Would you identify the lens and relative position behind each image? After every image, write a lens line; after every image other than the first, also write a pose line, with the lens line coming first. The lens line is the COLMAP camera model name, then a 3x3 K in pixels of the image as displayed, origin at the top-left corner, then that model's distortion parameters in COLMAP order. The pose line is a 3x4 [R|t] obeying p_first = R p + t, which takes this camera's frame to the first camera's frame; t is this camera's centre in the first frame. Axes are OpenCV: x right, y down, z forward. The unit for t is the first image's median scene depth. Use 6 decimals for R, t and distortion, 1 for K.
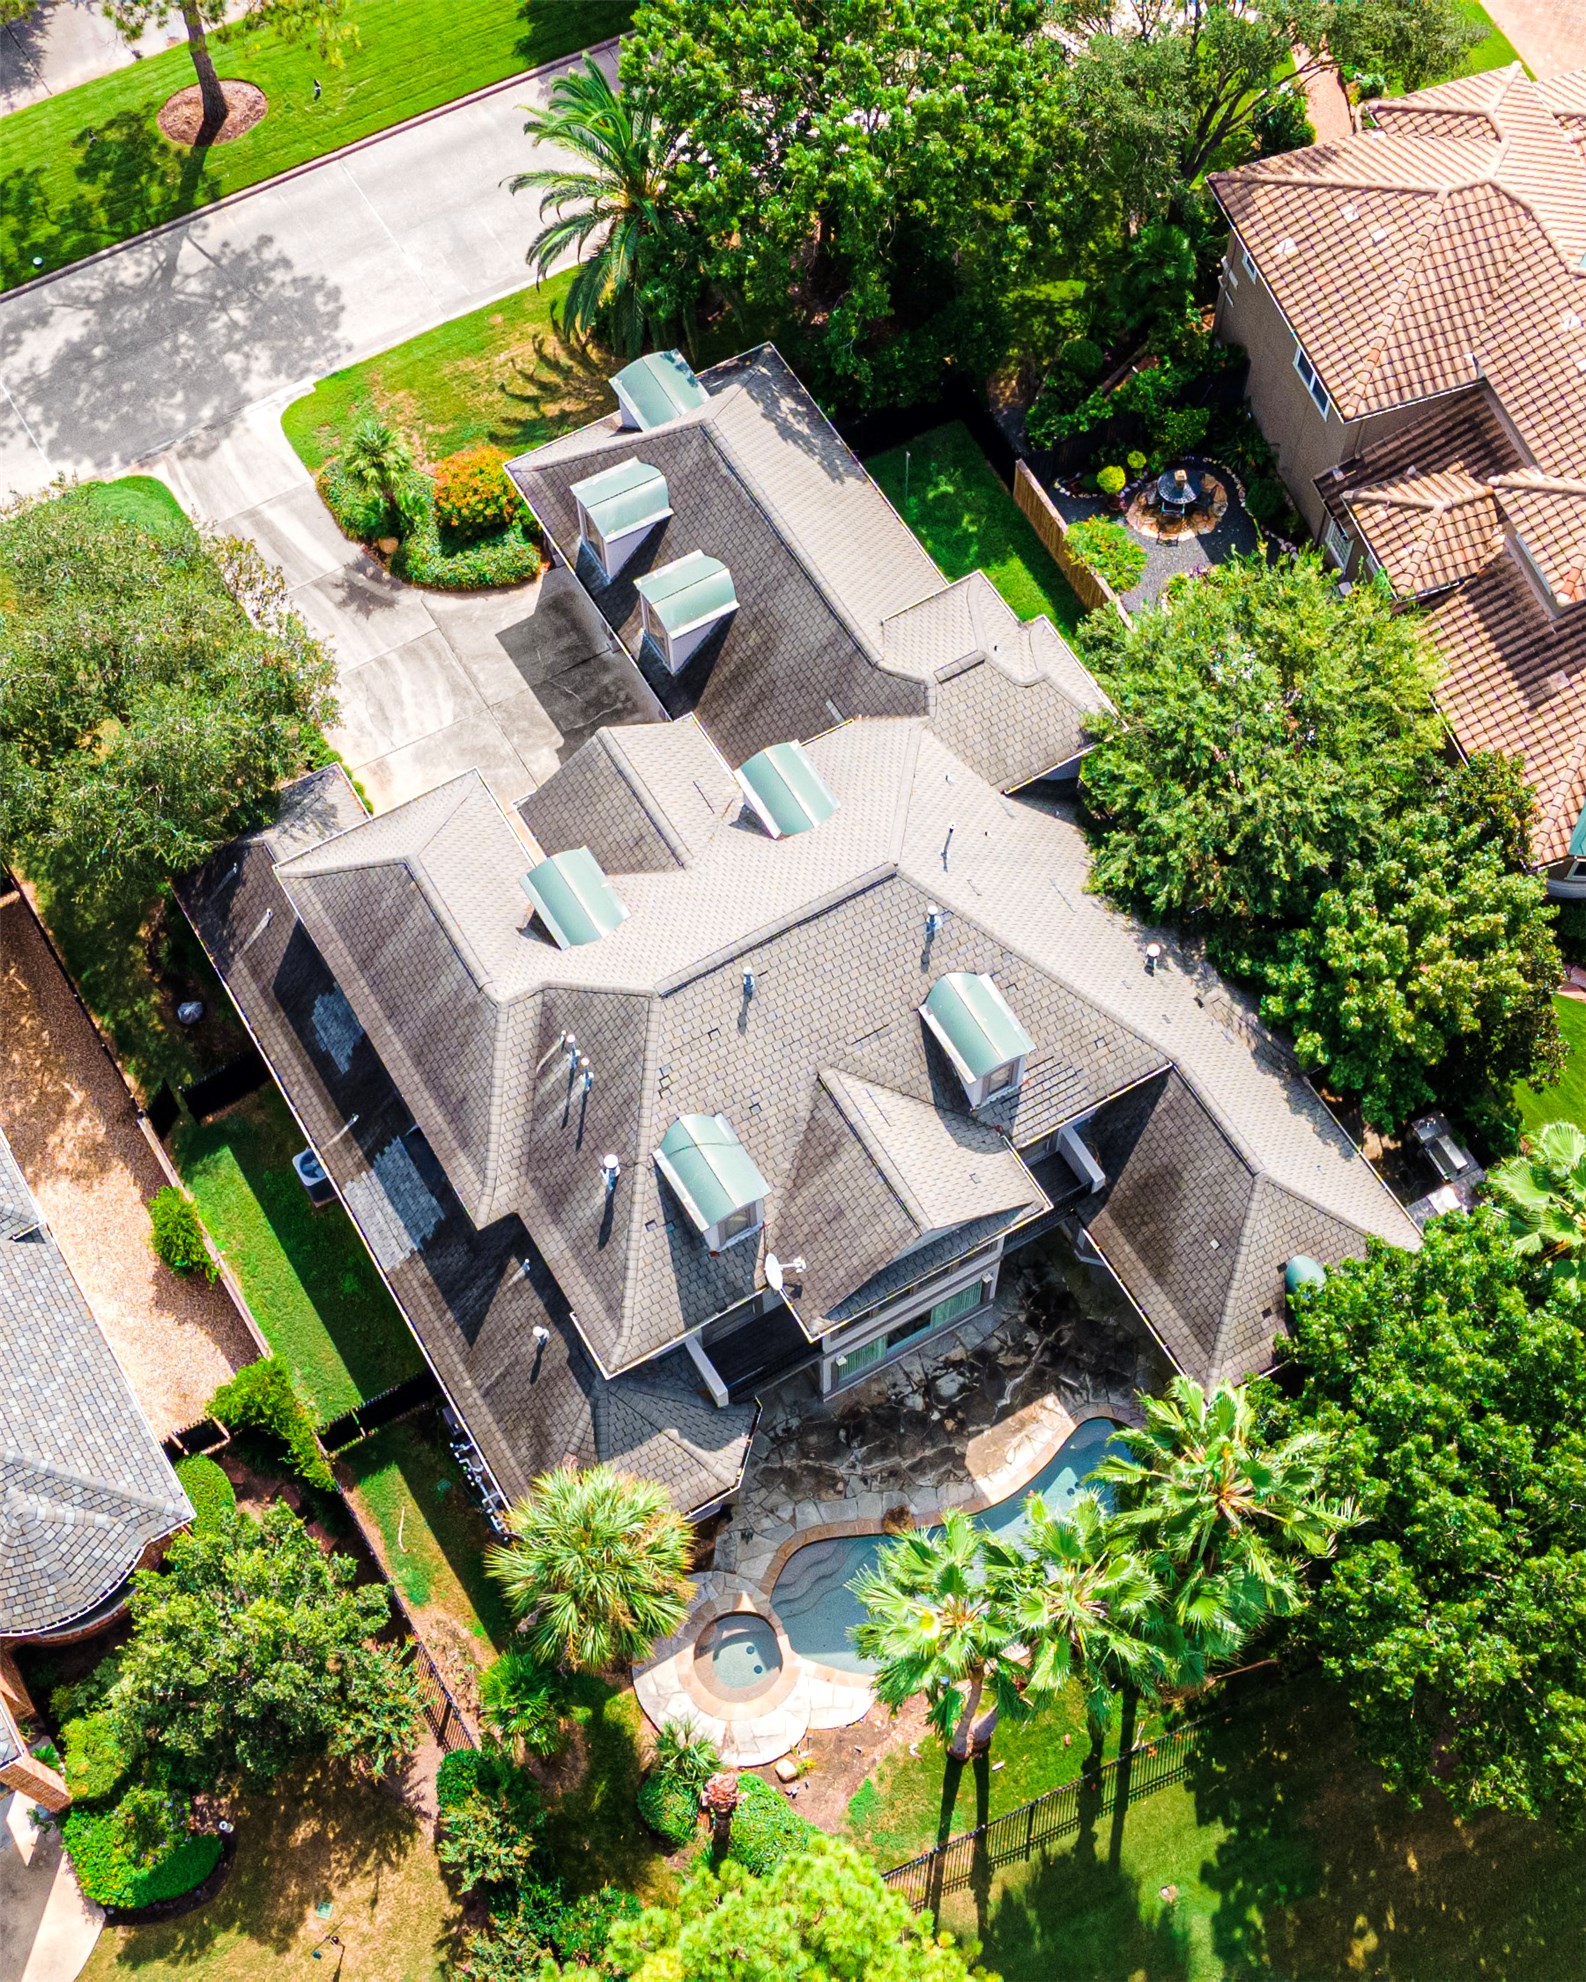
lens RADIAL K [[2557.6, 0, 804.4], [0, 2557.6, 985.9], [0, 0, 1]] dist [0.025188, 0.037730]
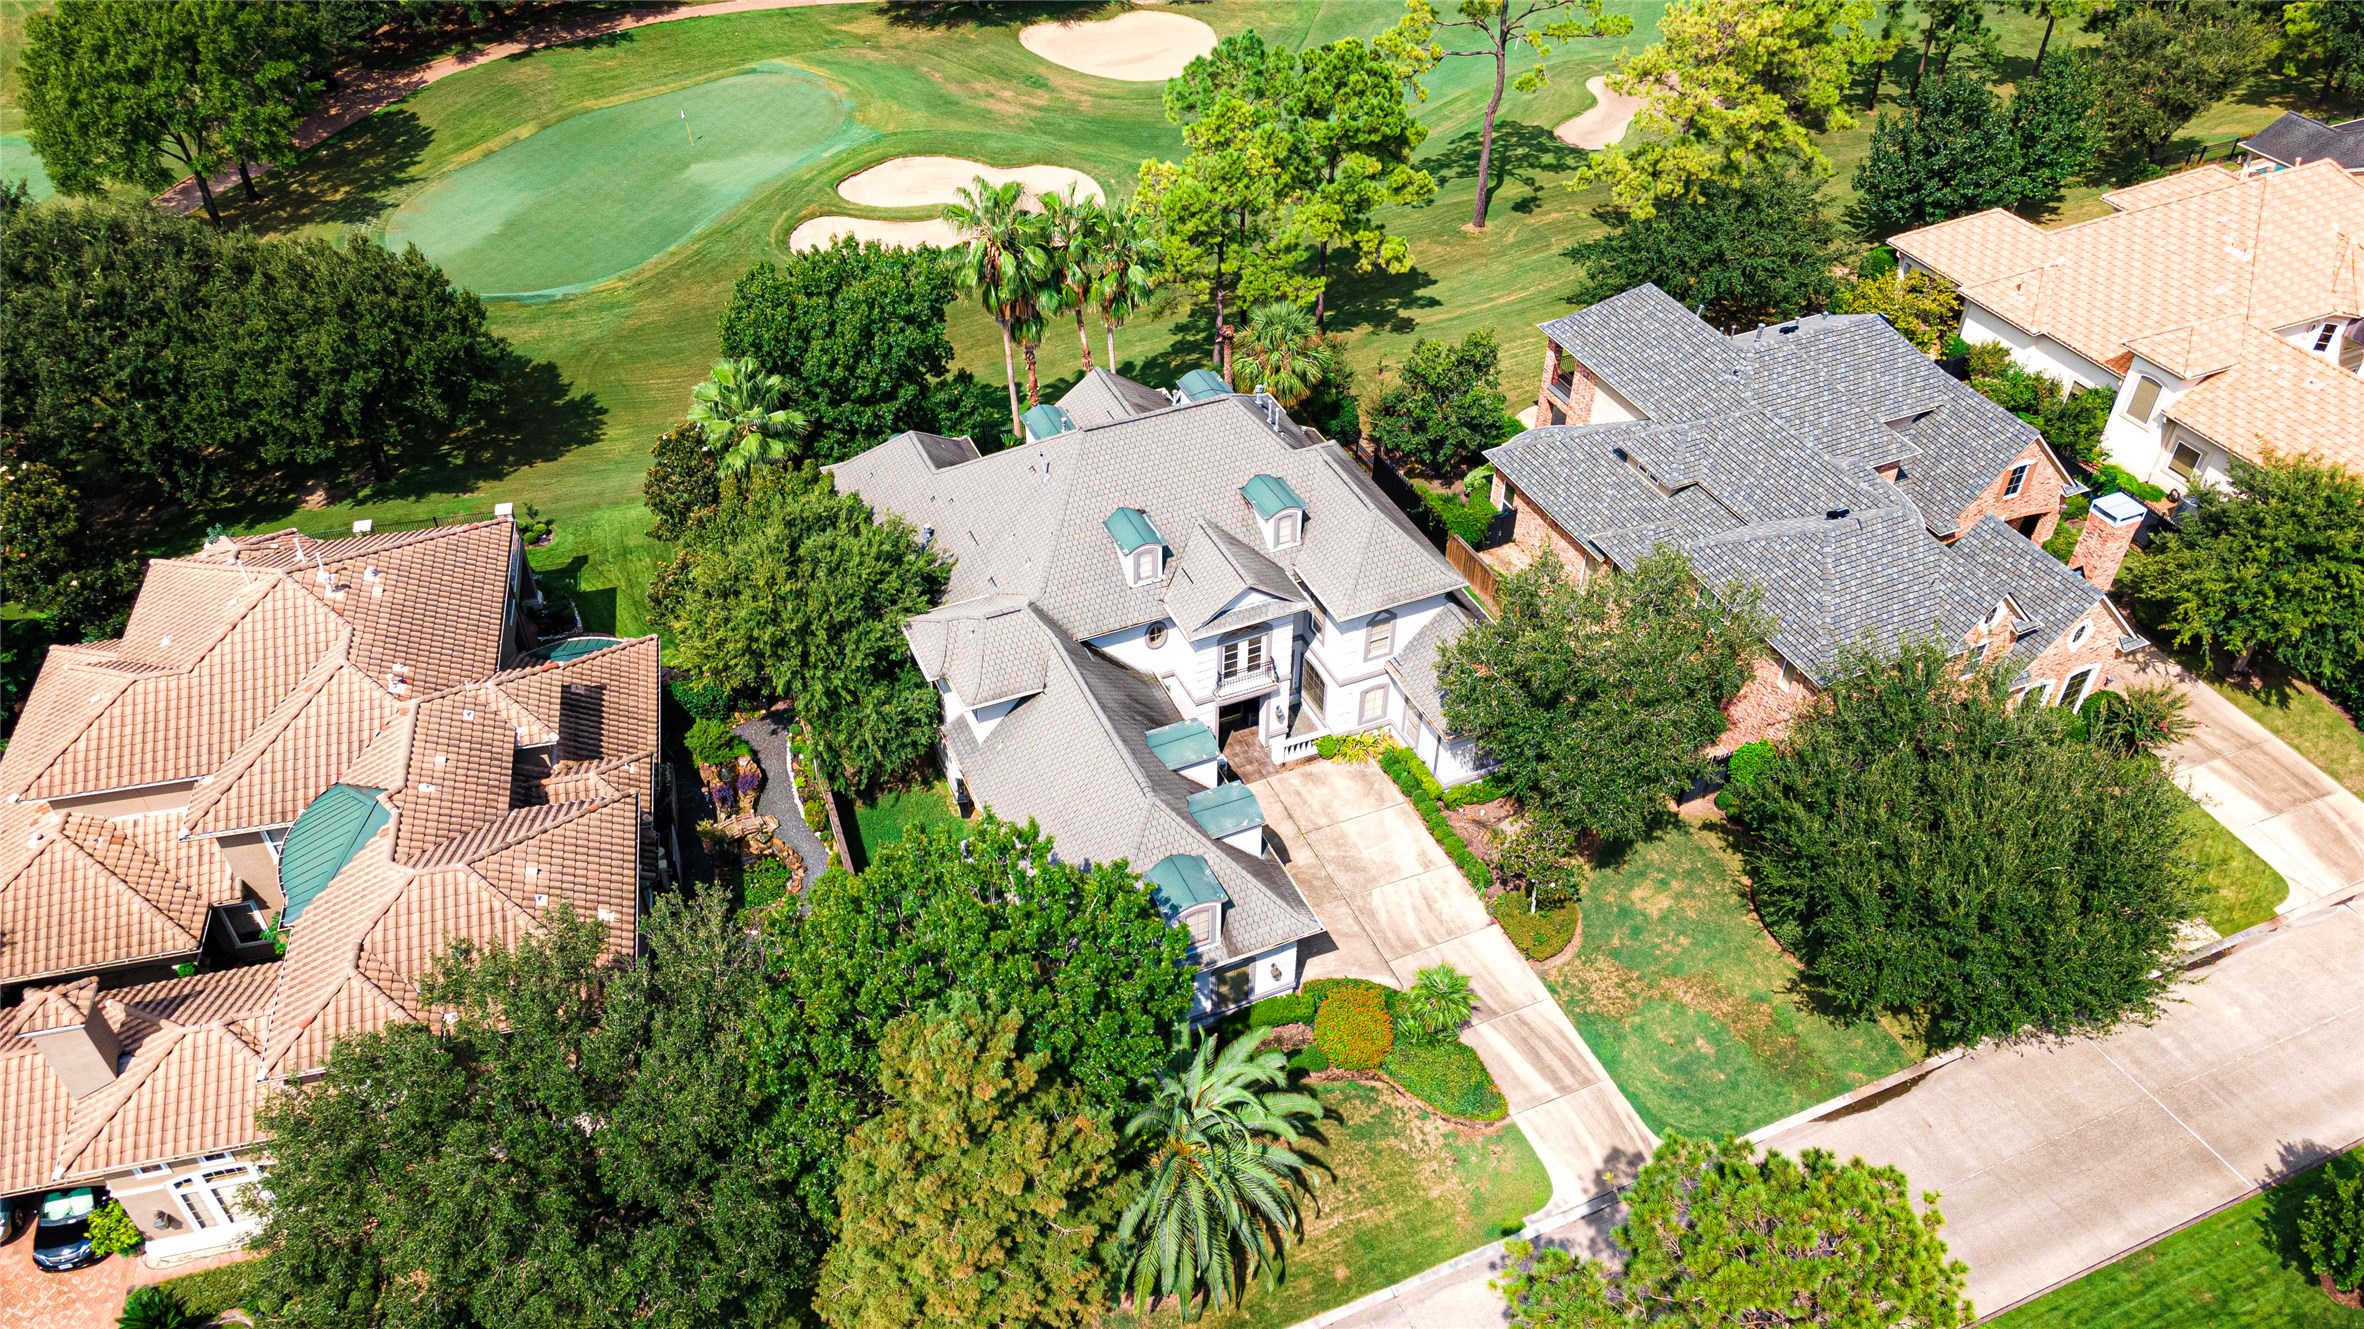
lens RADIAL K [[1717.5, 0, 1174.6], [0, 1717.5, 682.9], [0, 0, 1]] dist [0.001738, 0.086006]
pose [[-0.992620, -0.066966, 0.101102, -0.140323], [0.114153, -0.234593, 0.965368, -1.084999], [-0.040929, 0.969784, 0.240506, 0.820313]]
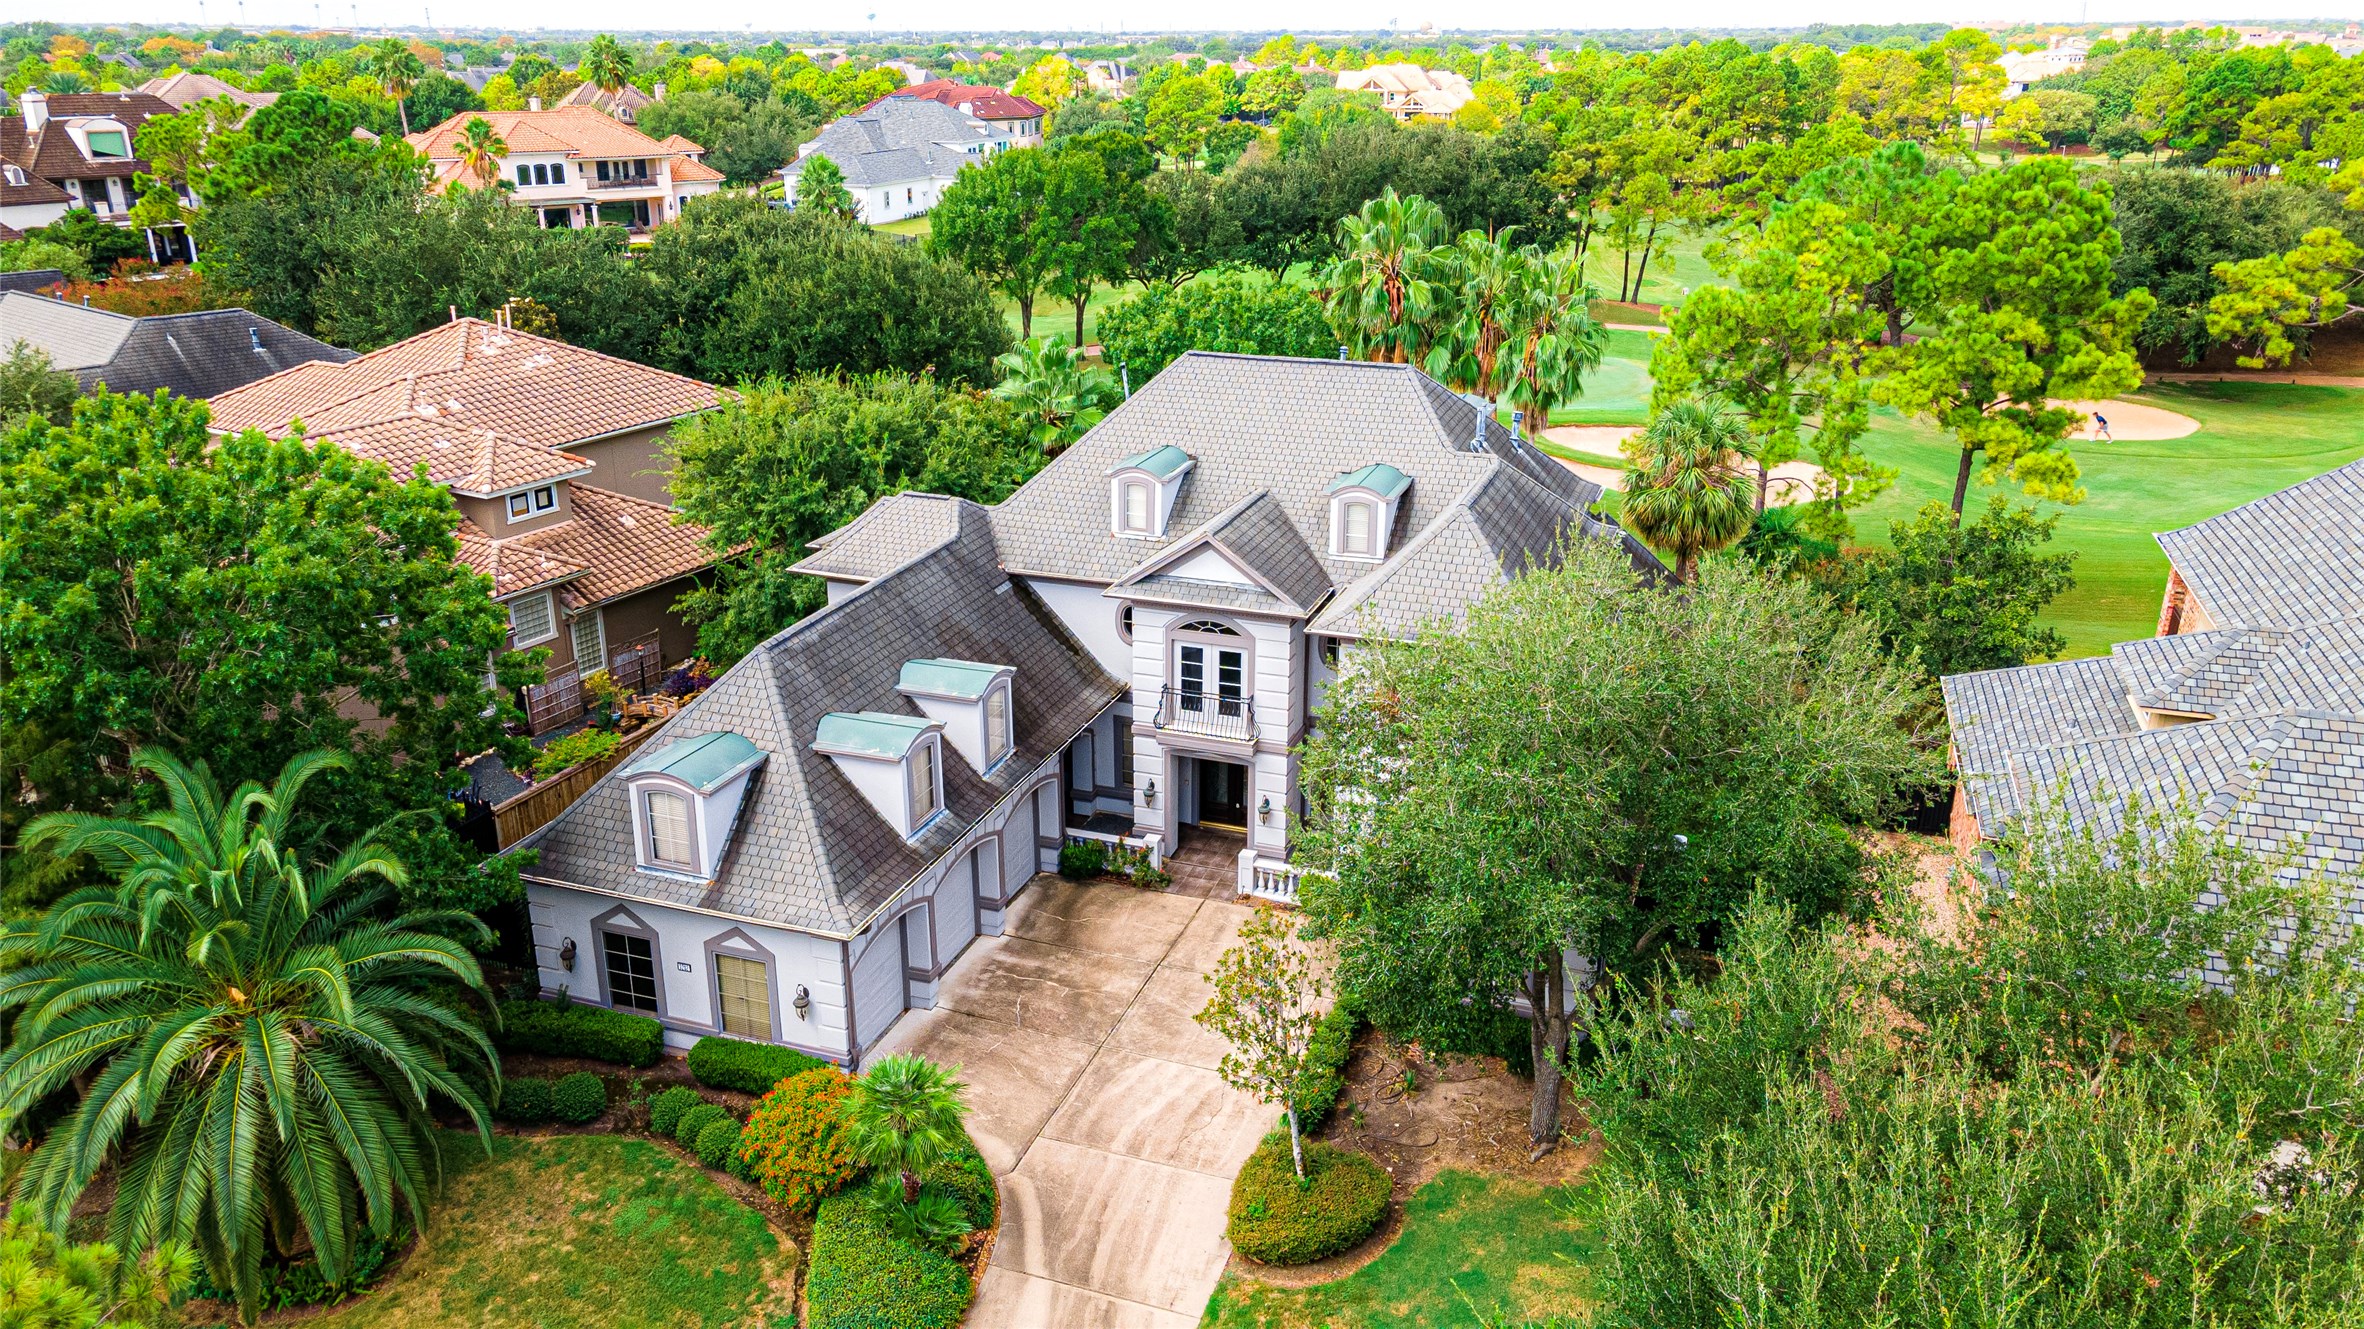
lens RADIAL K [[1717.5, 0, 1174.6], [0, 1717.5, 682.9], [0, 0, 1]] dist [0.001738, 0.086006]
pose [[-0.619811, -0.246213, 0.745126, -0.569872], [0.706750, 0.237561, 0.666386, -0.525365], [-0.341085, 0.939651, 0.026768, 1.043342]]
